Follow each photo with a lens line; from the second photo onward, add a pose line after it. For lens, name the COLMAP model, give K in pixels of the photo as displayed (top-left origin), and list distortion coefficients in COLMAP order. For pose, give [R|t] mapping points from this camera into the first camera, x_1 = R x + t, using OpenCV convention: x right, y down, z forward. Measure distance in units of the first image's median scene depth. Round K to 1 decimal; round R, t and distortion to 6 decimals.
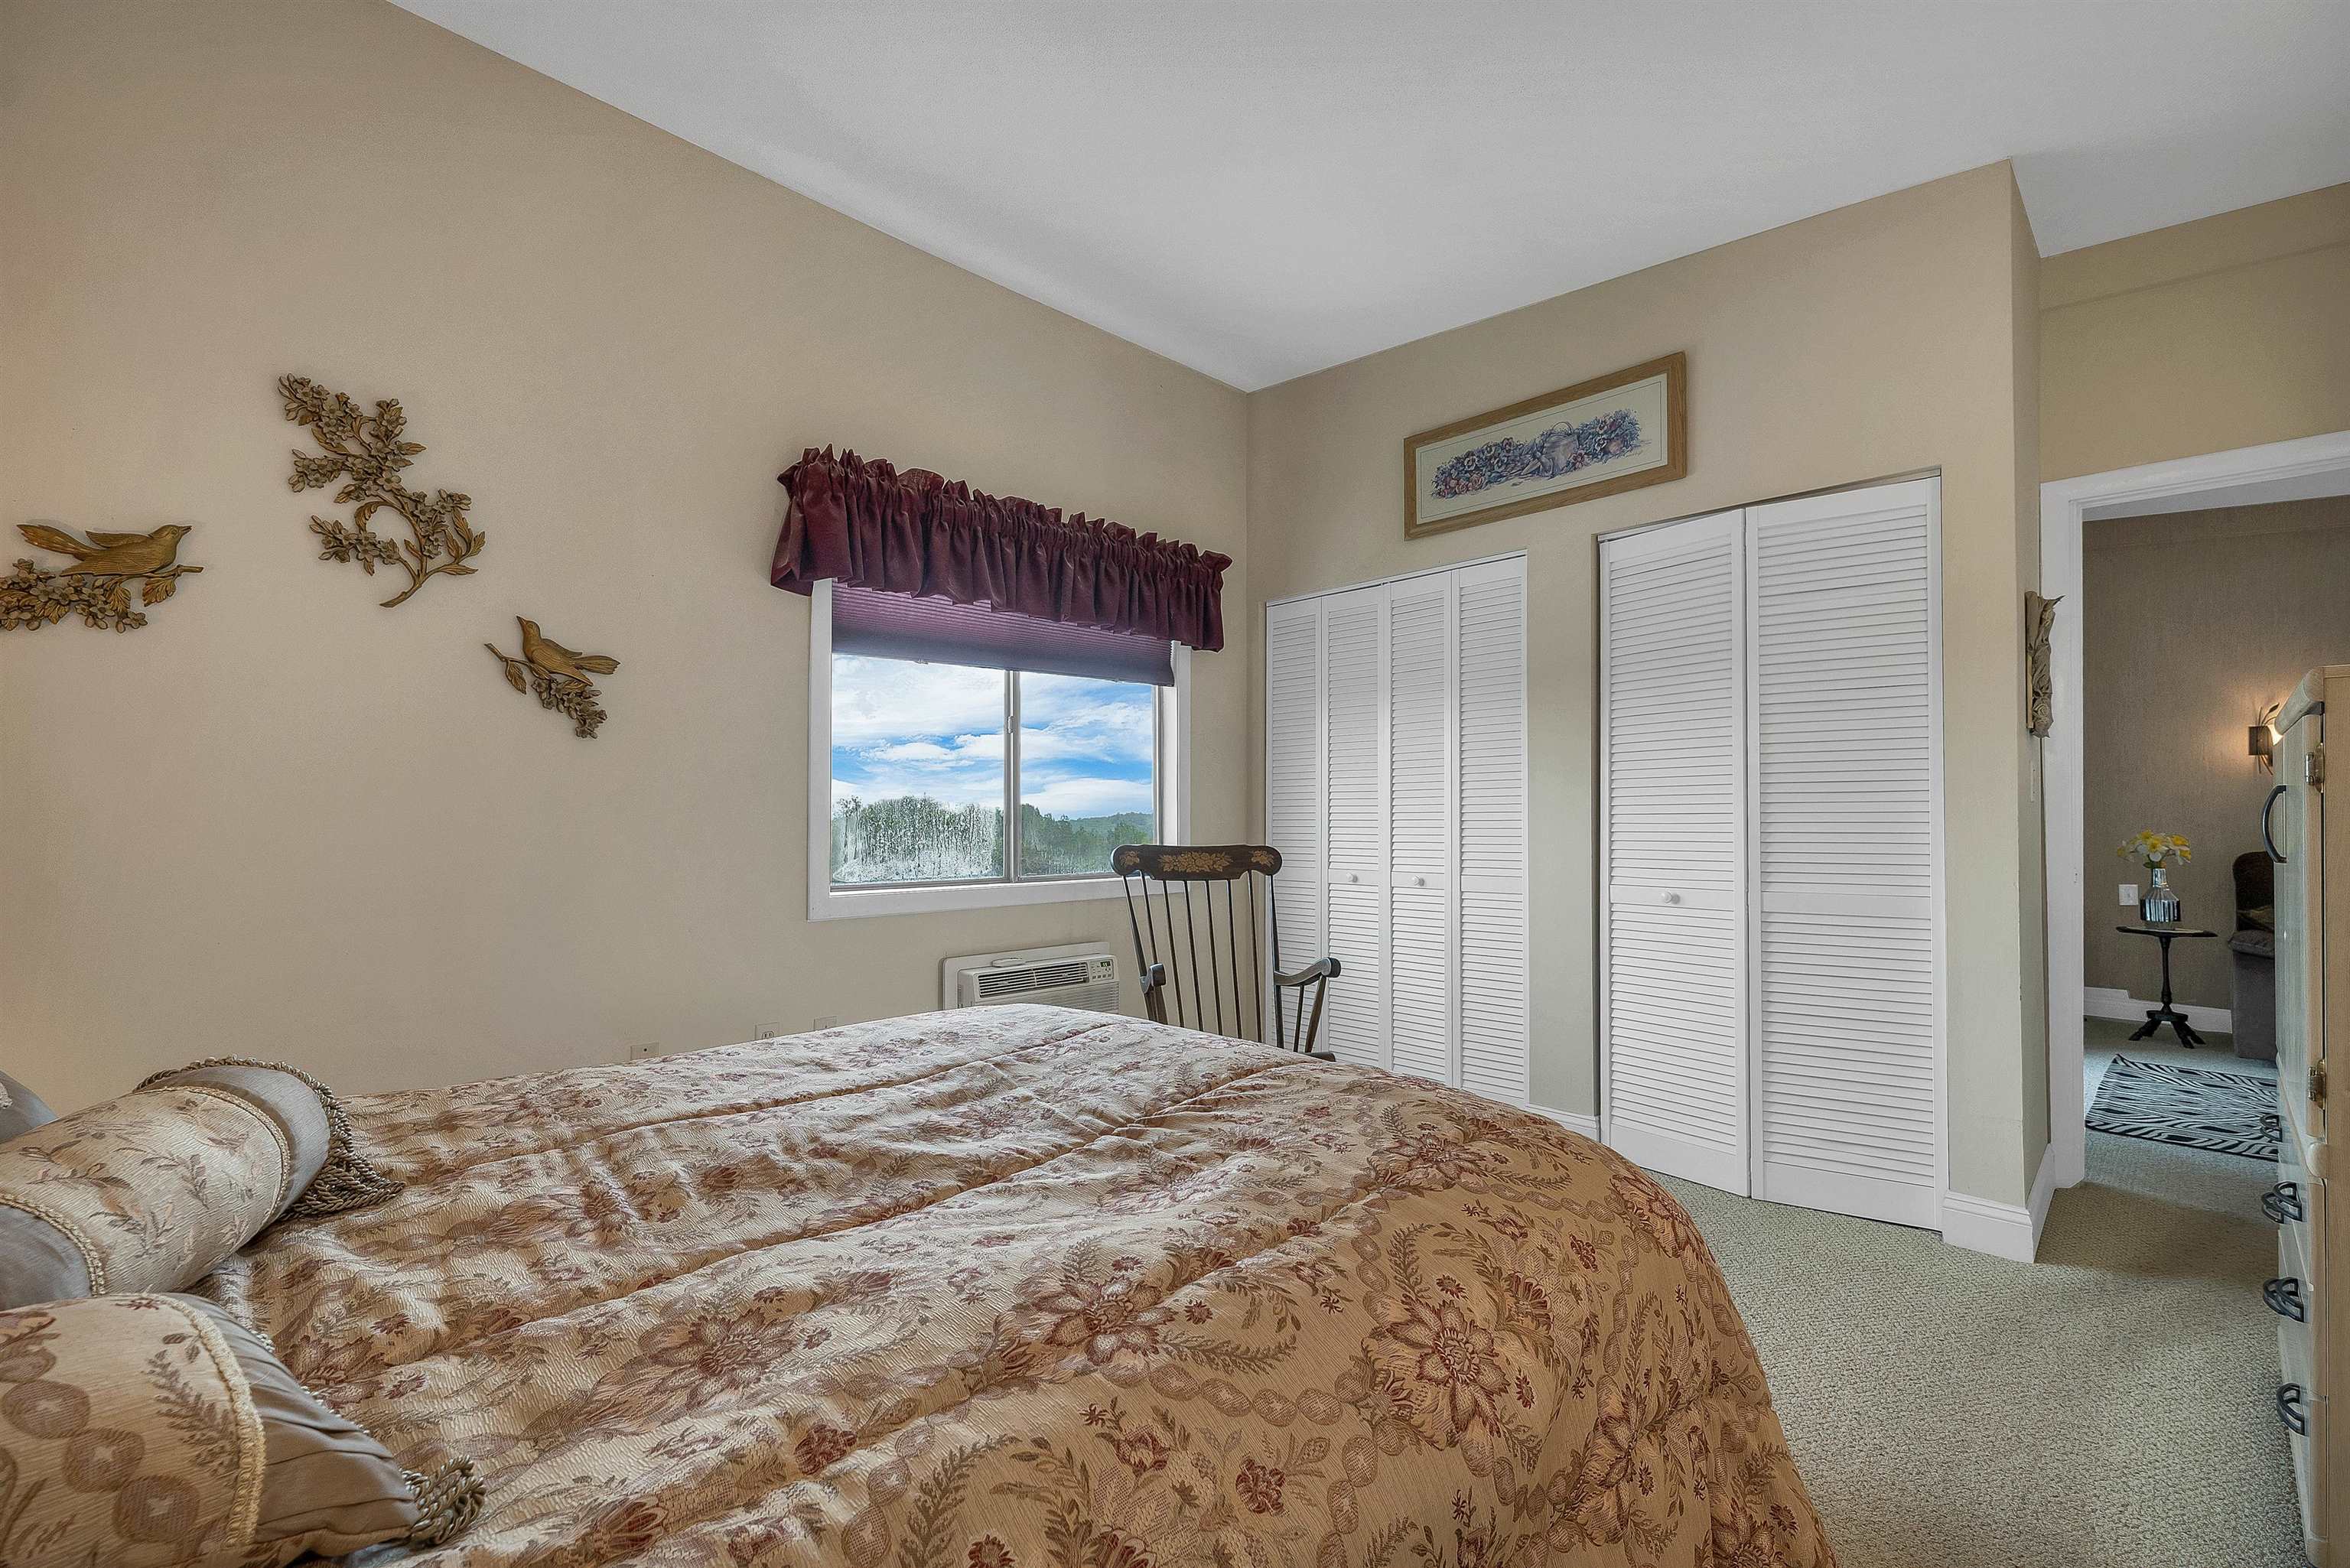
lens RADIAL K [[972.1, 0, 1169.8], [0, 972.1, 802.2], [0, 0, 1]] dist [0.007195, -0.001518]
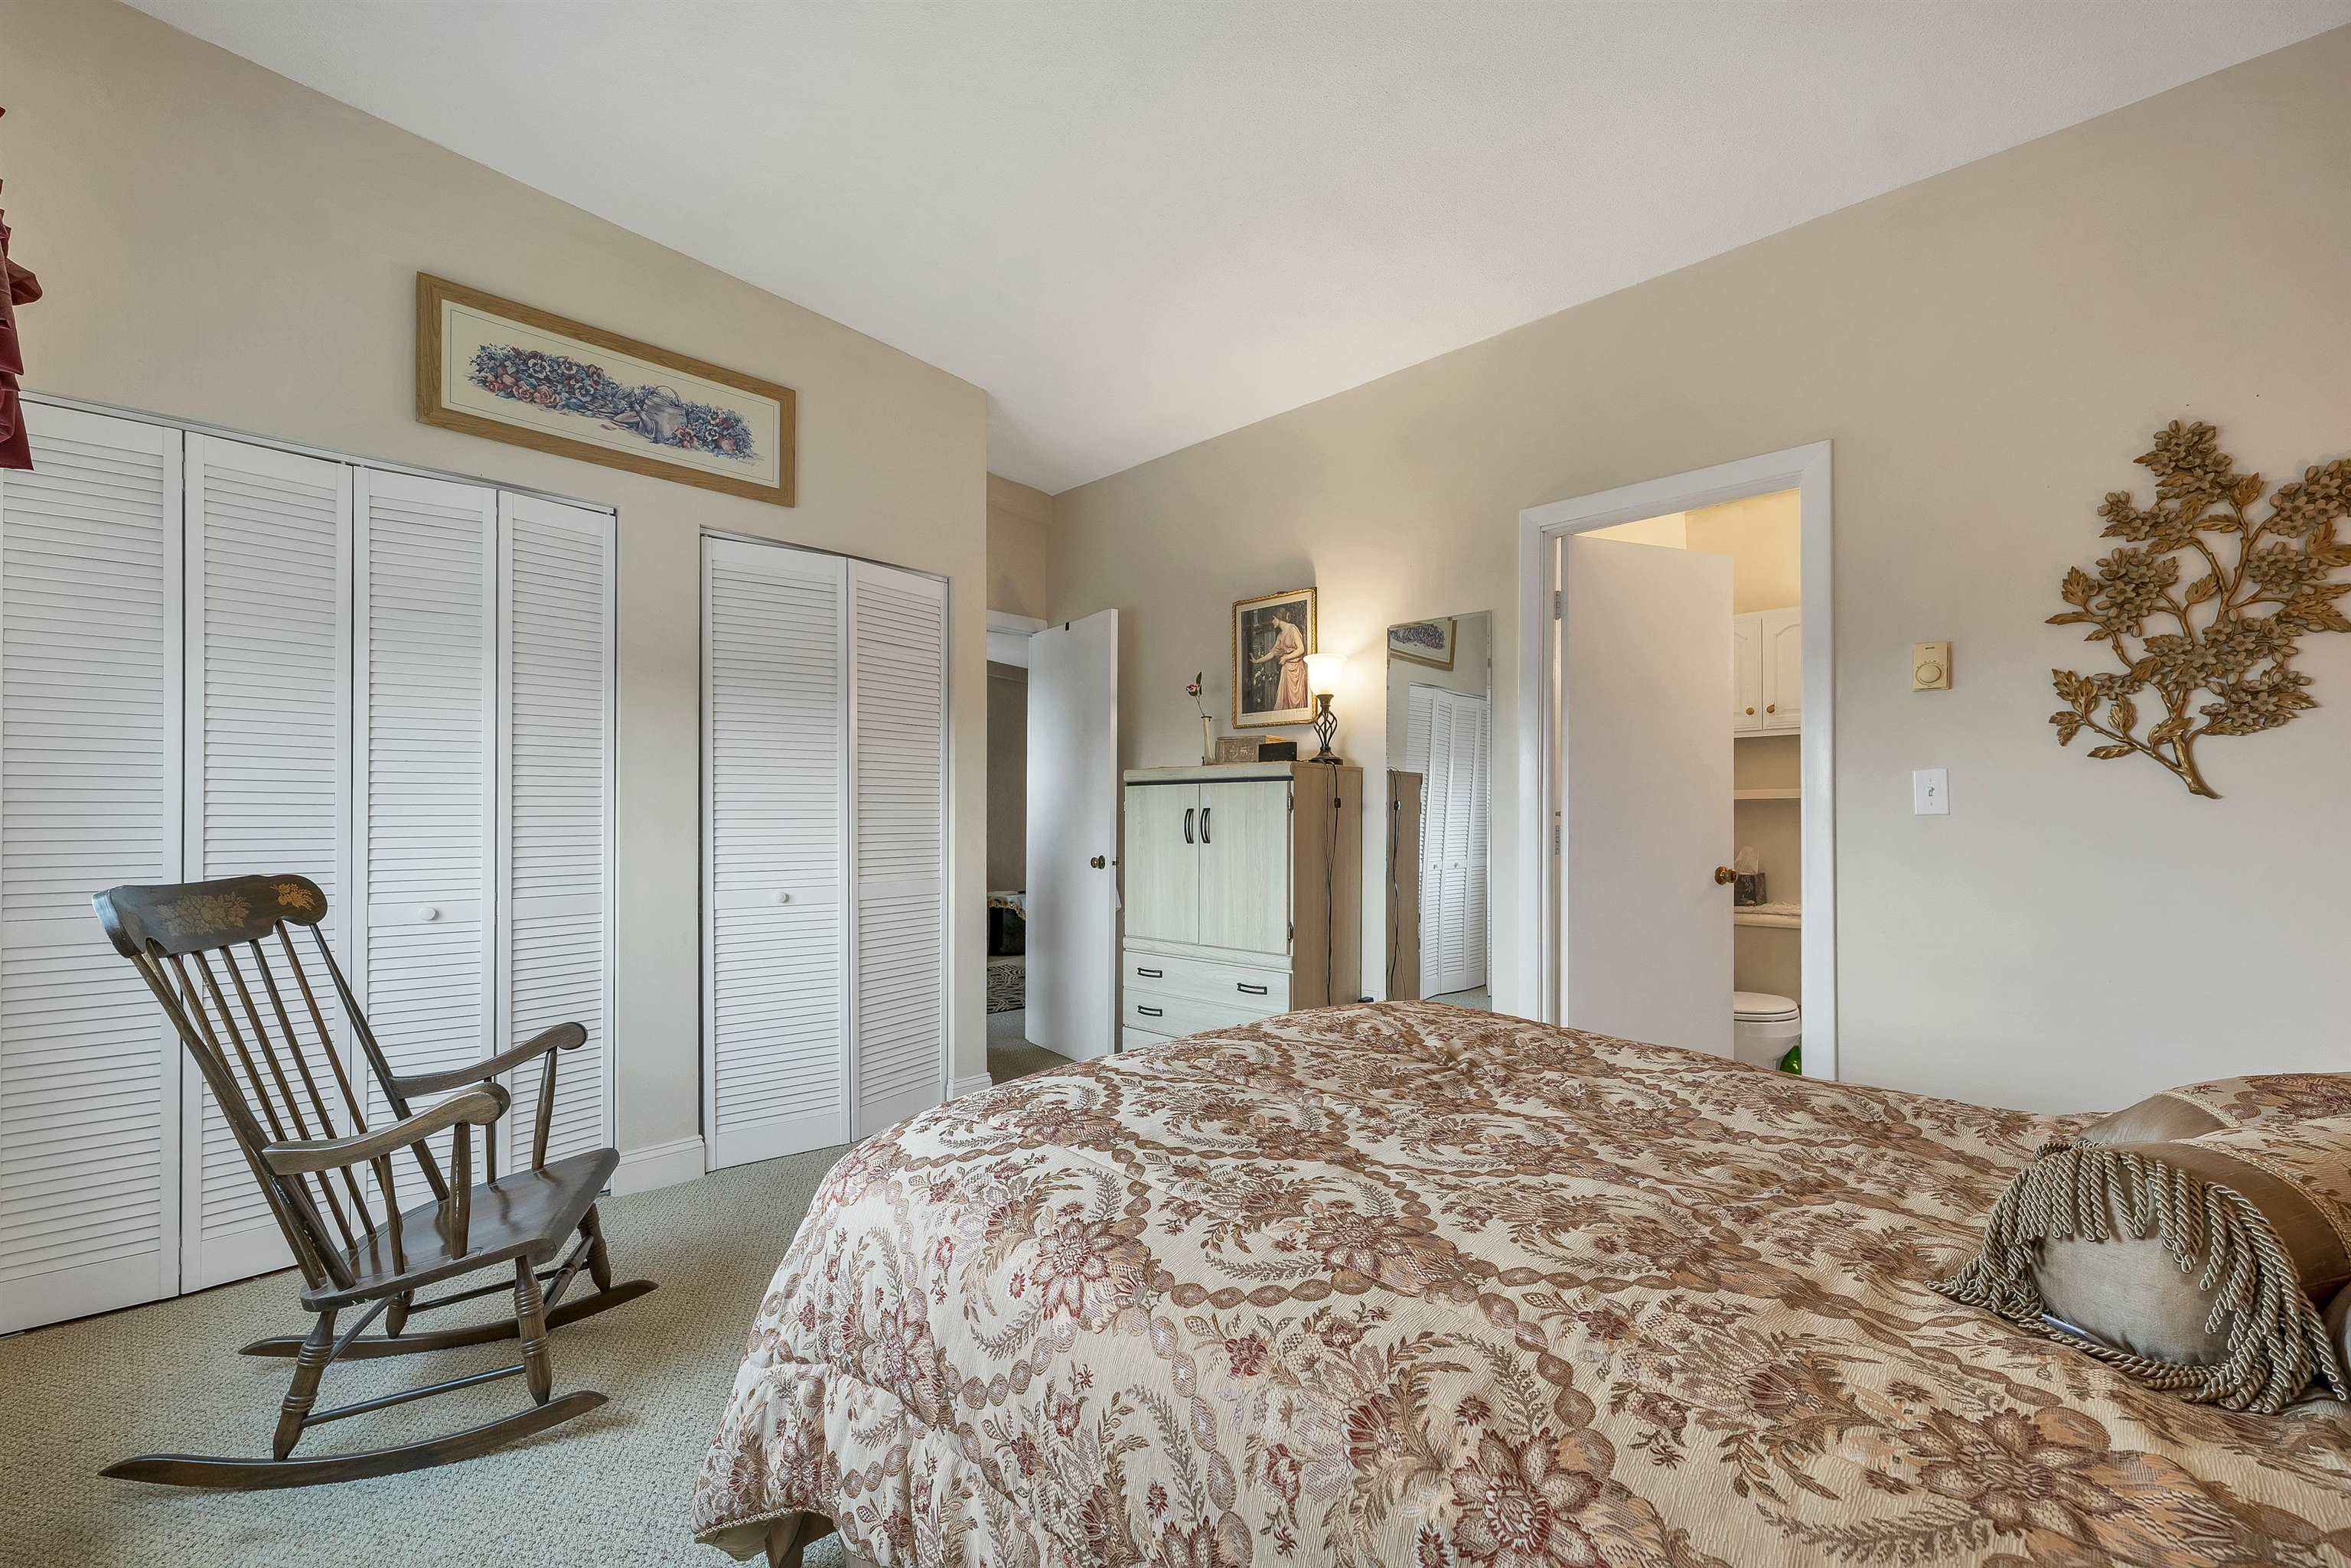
lens RADIAL K [[972.5, 0, 1176.5], [0, 972.5, 805.6], [0, 0, 1]] dist [0.007195, -0.001518]
pose [[0.014332, 0.009591, 0.999851, -0.528258], [-0.017619, 0.999801, -0.009338, 0.000264], [-0.999742, -0.017482, 0.014498, 0.538006]]
